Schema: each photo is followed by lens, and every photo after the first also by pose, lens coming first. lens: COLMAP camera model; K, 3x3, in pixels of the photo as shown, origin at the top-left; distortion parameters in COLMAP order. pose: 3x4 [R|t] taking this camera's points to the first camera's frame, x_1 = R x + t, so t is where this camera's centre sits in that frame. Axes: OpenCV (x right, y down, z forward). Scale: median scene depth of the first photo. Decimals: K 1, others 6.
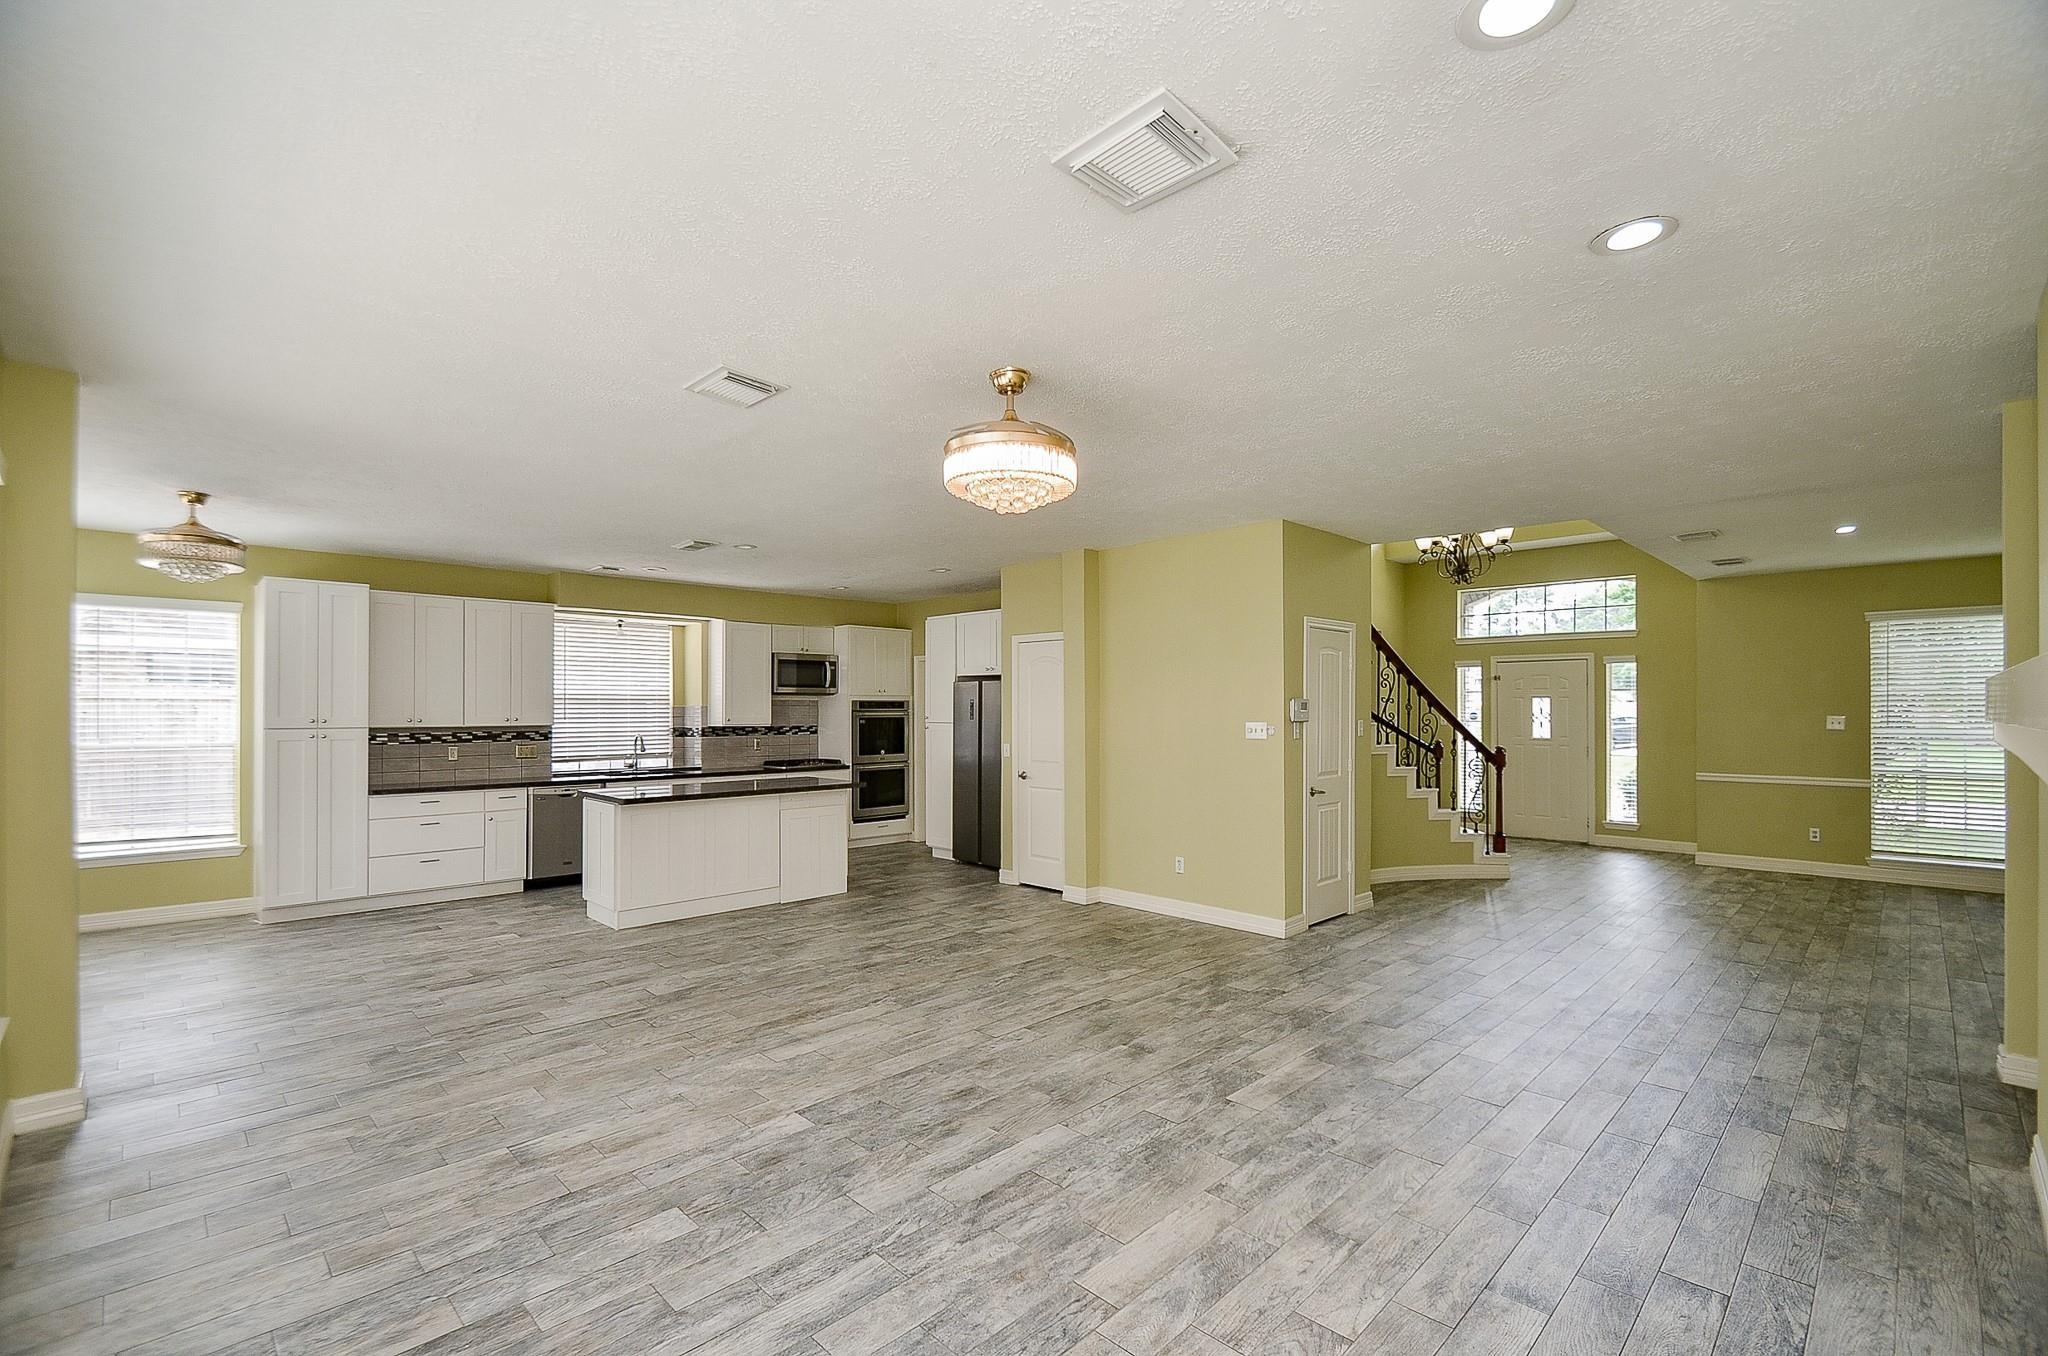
lens RADIAL K [[899.9, 0, 1034.2], [0, 899.9, 699.1], [0, 0, 1]] dist [-0.000385, -0.010245]
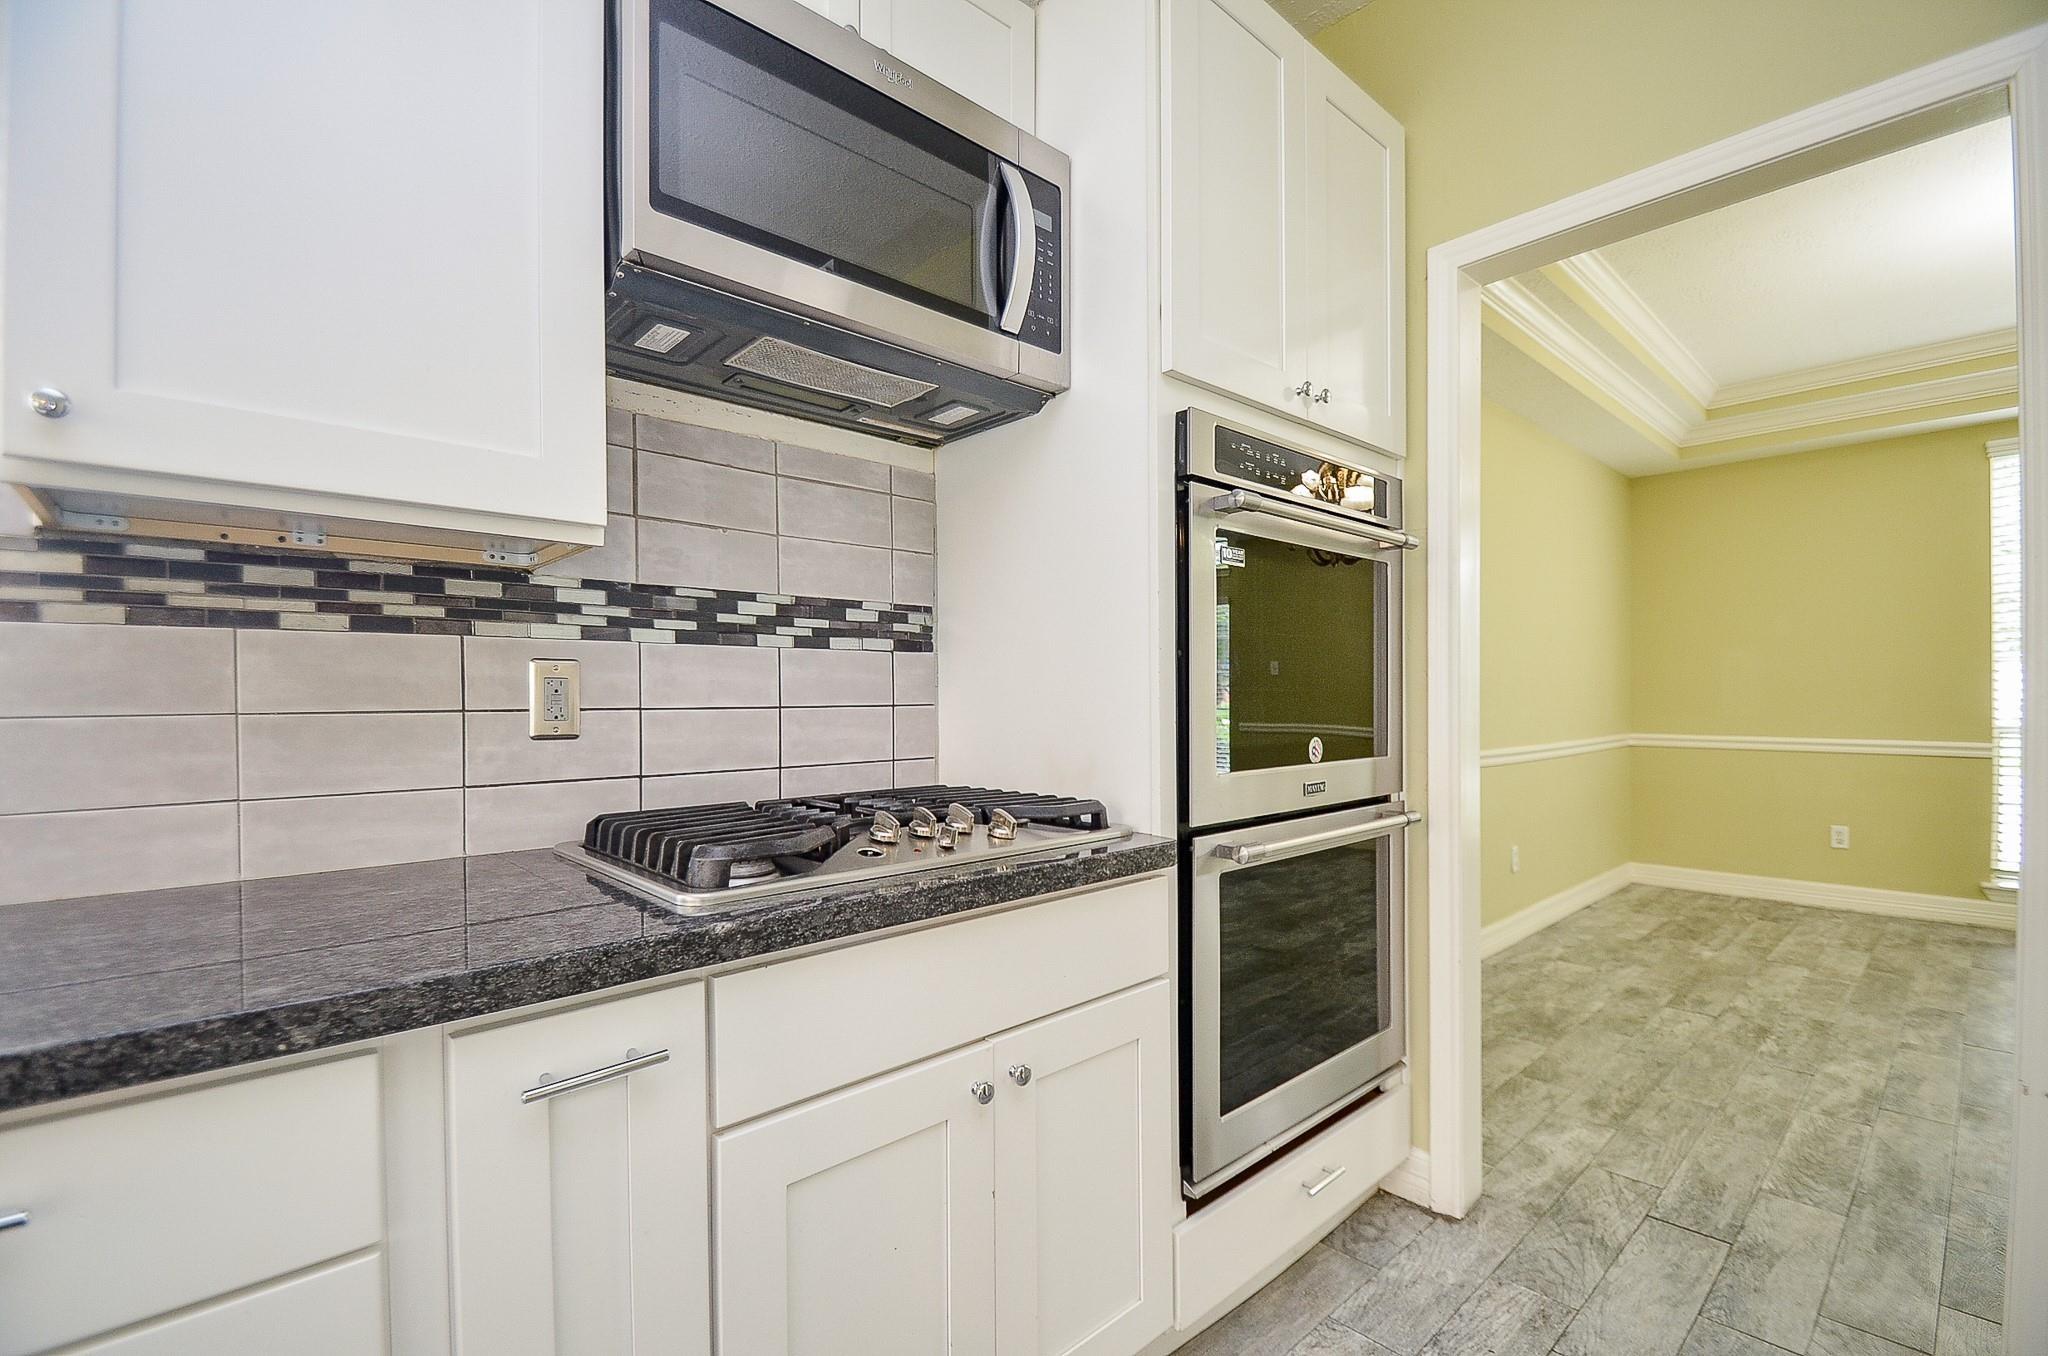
lens RADIAL K [[899.9, 0, 1034.2], [0, 899.9, 699.1], [0, 0, 1]] dist [-0.000385, -0.010245]
pose [[0.999169, -0.003339, -0.040624, -0.258873], [0.003892, 0.999901, 0.013532, 0.055893], [0.040575, -0.013679, 0.999083, 0.992859]]
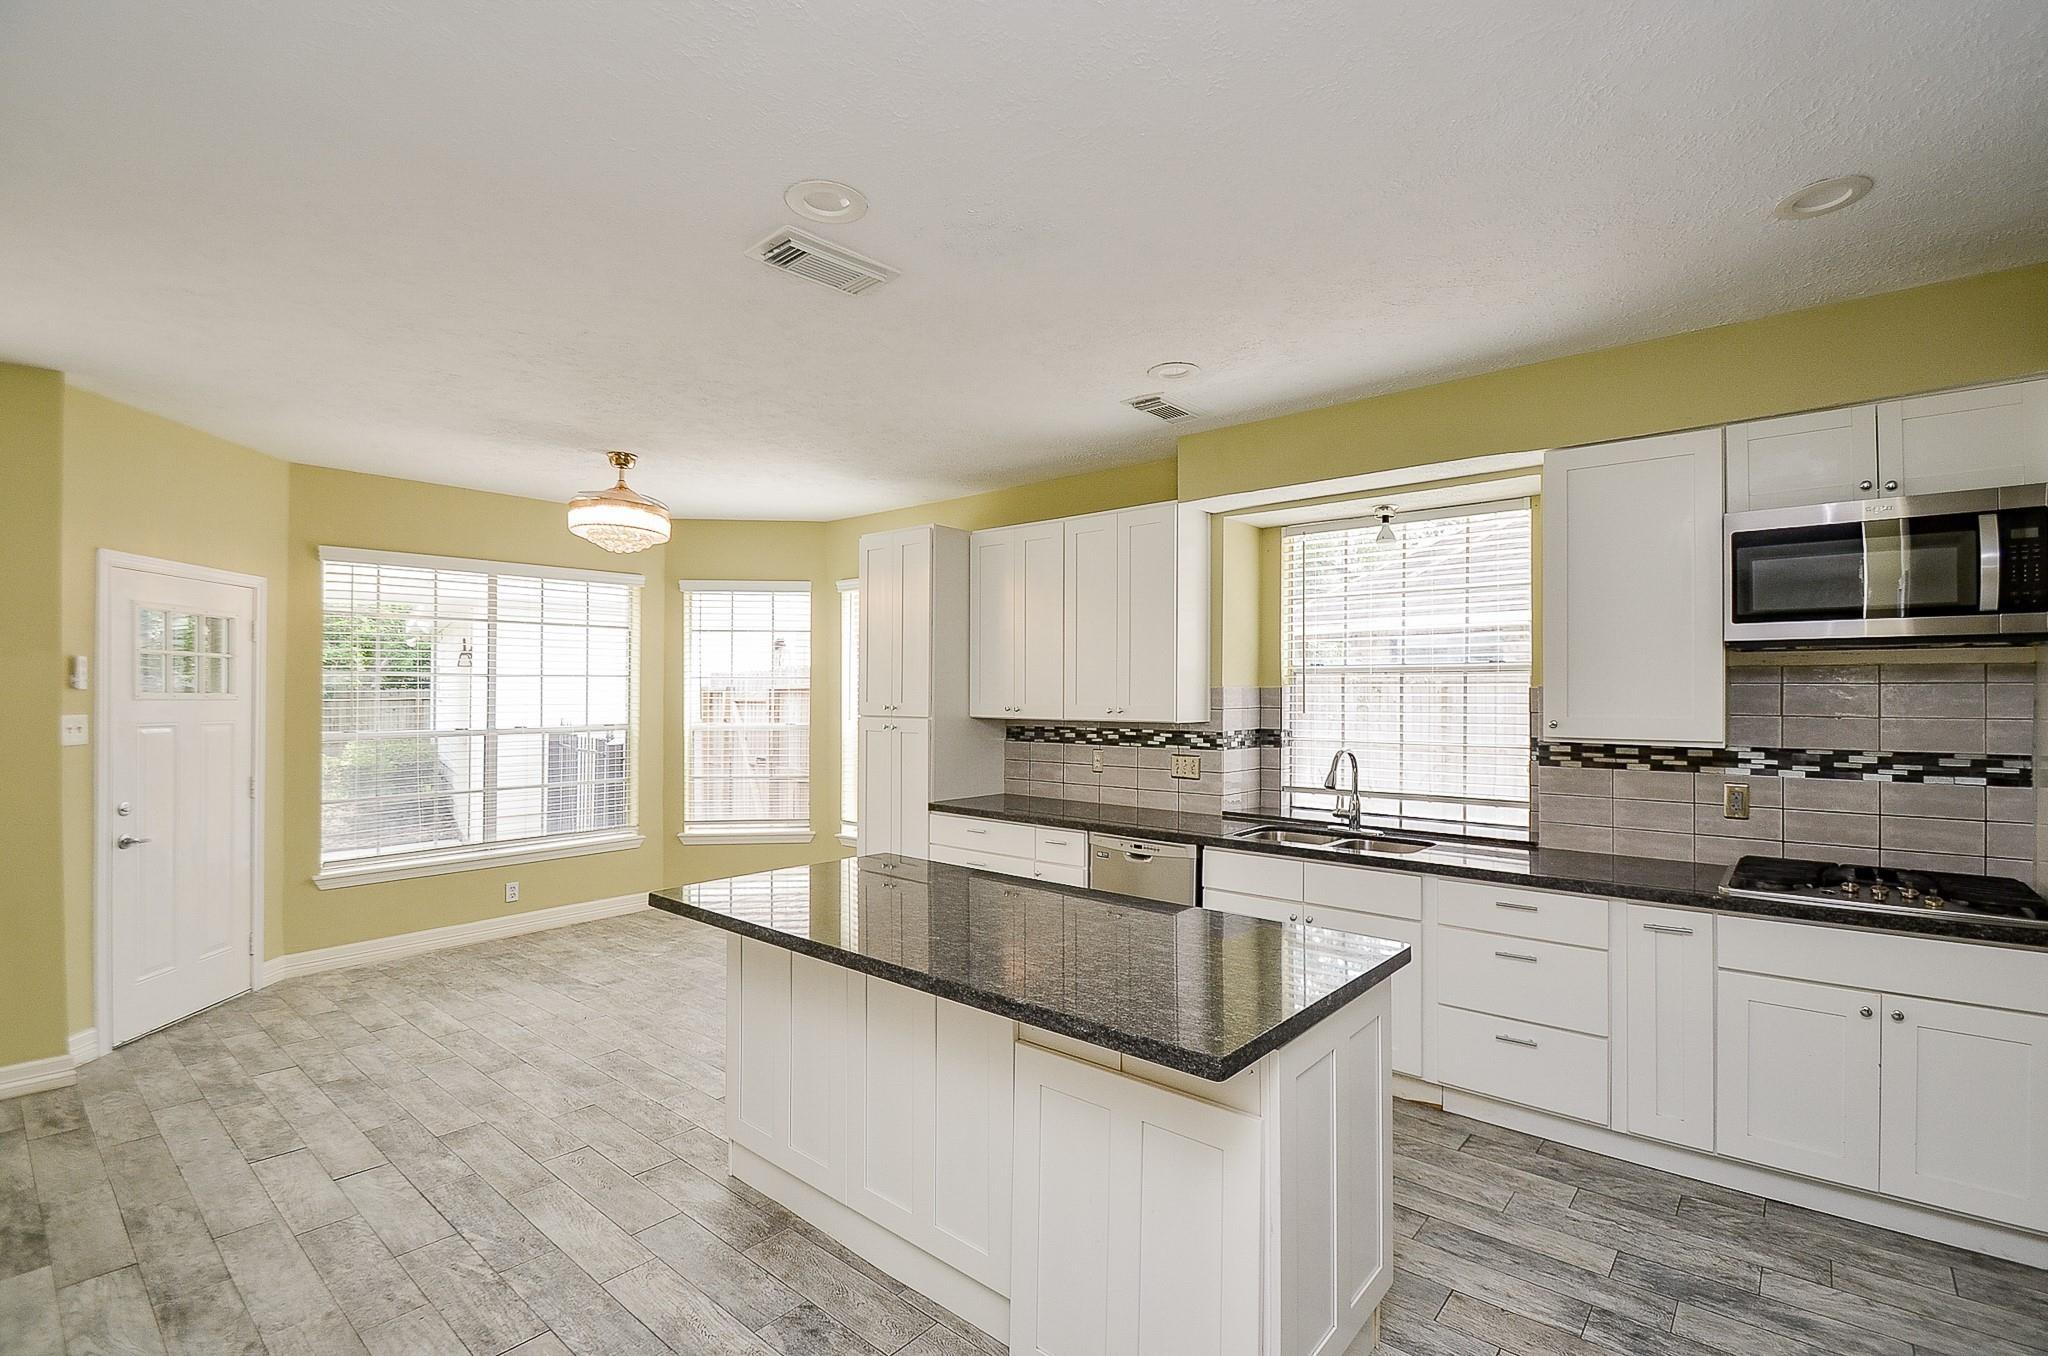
lens RADIAL K [[899.9, 0, 1034.2], [0, 899.9, 699.1], [0, 0, 1]] dist [-0.000385, -0.010245]
pose [[0.072989, 0.007809, -0.997302, -0.000488], [0.009714, 0.999916, 0.008541, 0.008984], [0.997285, -0.010311, 0.072907, 0.833794]]
